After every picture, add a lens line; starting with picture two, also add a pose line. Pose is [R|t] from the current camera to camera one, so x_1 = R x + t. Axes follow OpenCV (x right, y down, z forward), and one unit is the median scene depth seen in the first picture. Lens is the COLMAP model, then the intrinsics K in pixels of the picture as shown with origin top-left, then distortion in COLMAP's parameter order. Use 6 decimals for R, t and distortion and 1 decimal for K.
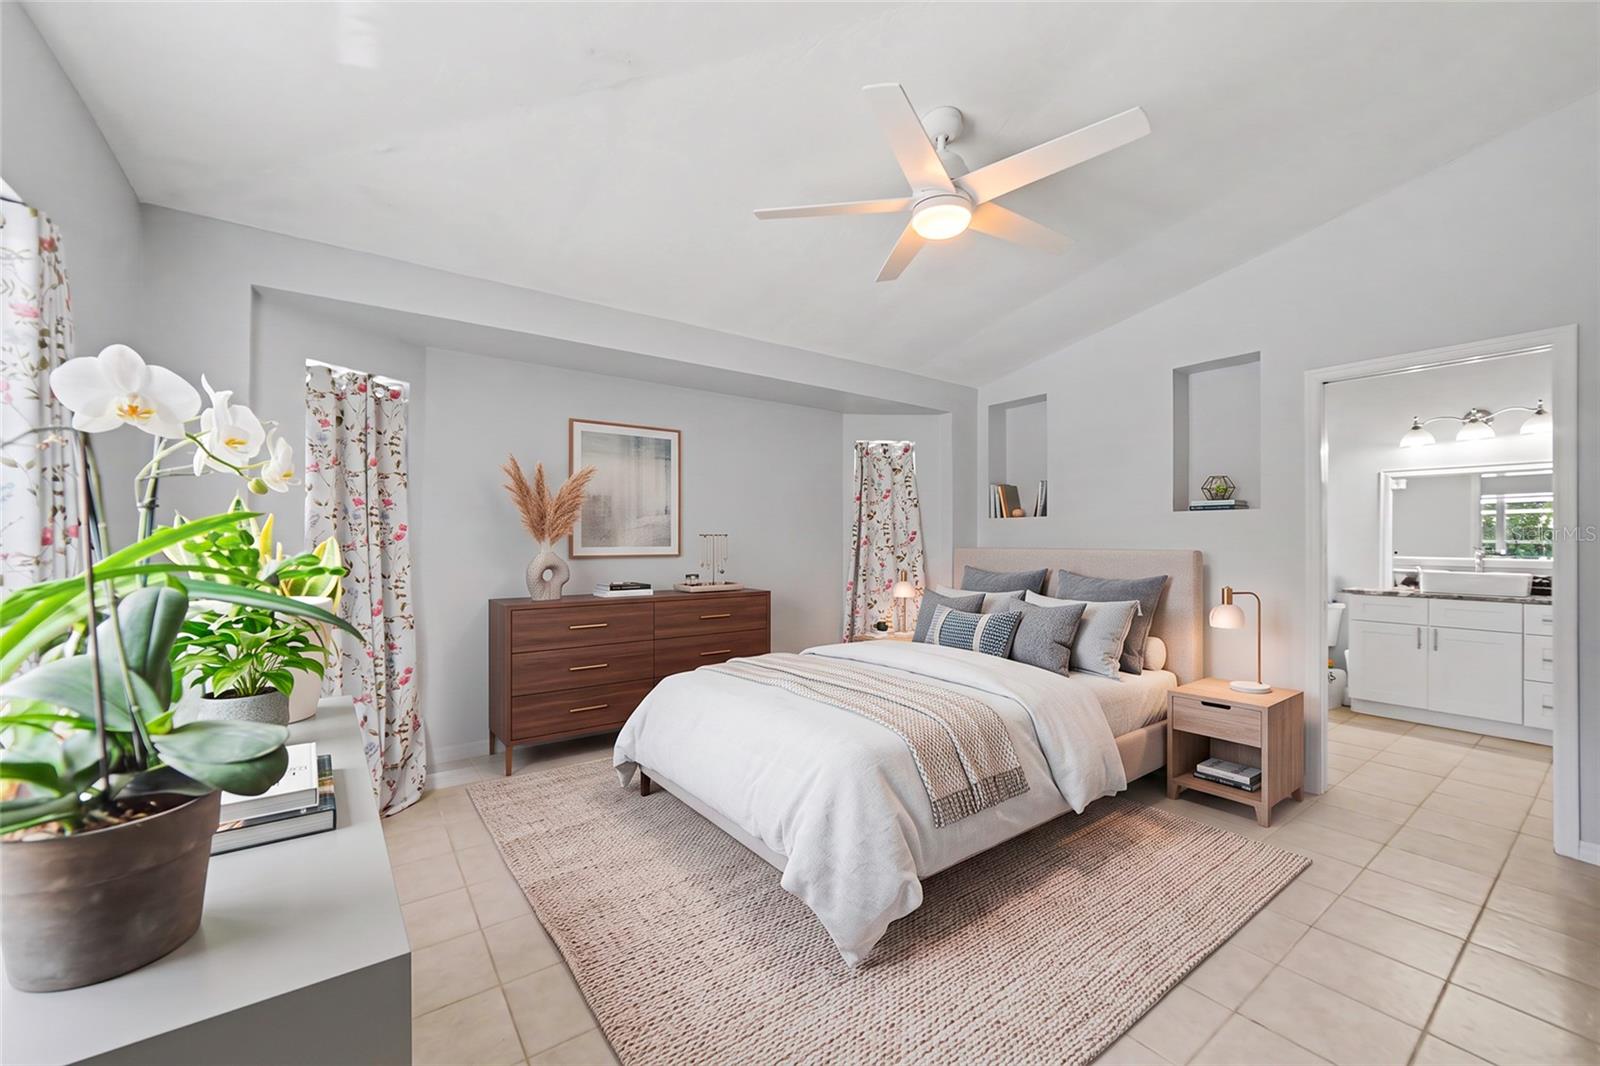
lens RADIAL K [[625.9, 0, 800.0], [0, 625.9, 533.0], [0, 0, 1]] dist [0.001412, 0.000162]
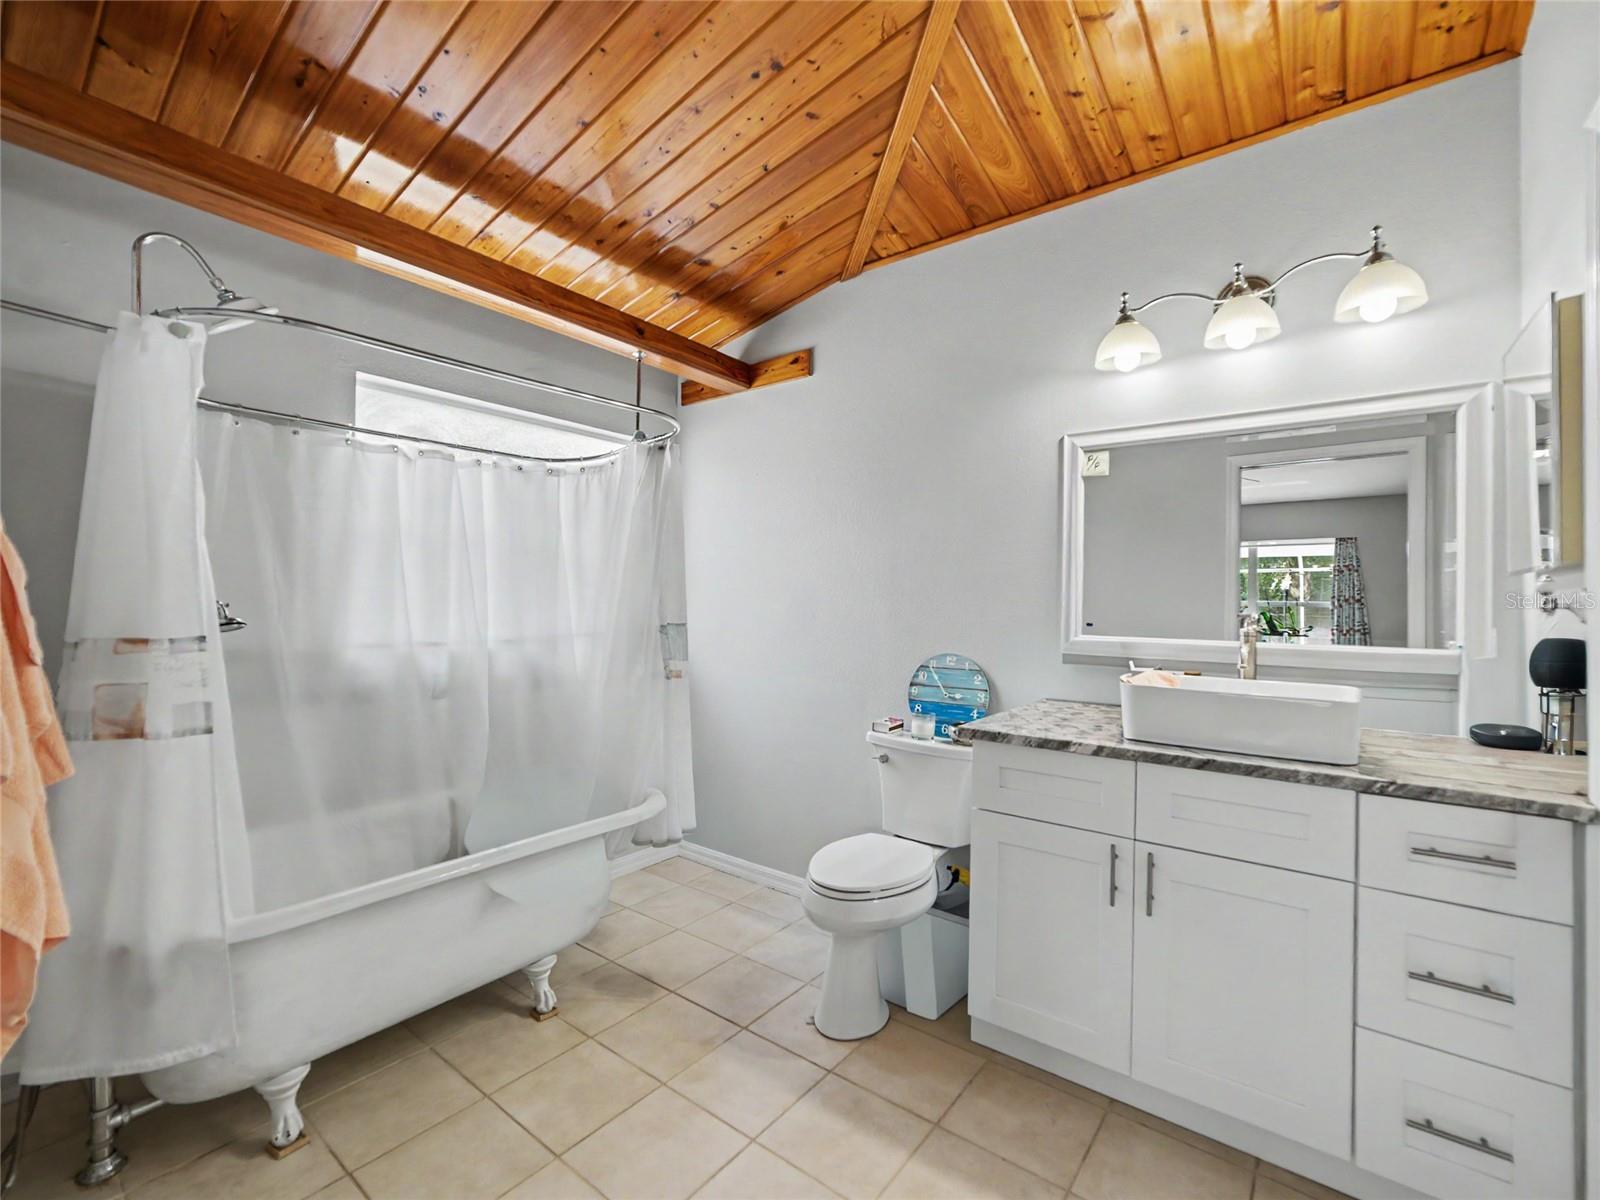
lens RADIAL K [[706.6, 0, 800.0], [0, 706.6, 600.0], [0, 0, 1]] dist [-0.000856, -0.000069]
pose [[0.959889, -0.000298, 0.280381, 0.659793], [-0.003083, 0.999928, 0.011618, 0.009548], [-0.280364, -0.012016, 0.959819, 0.625114]]
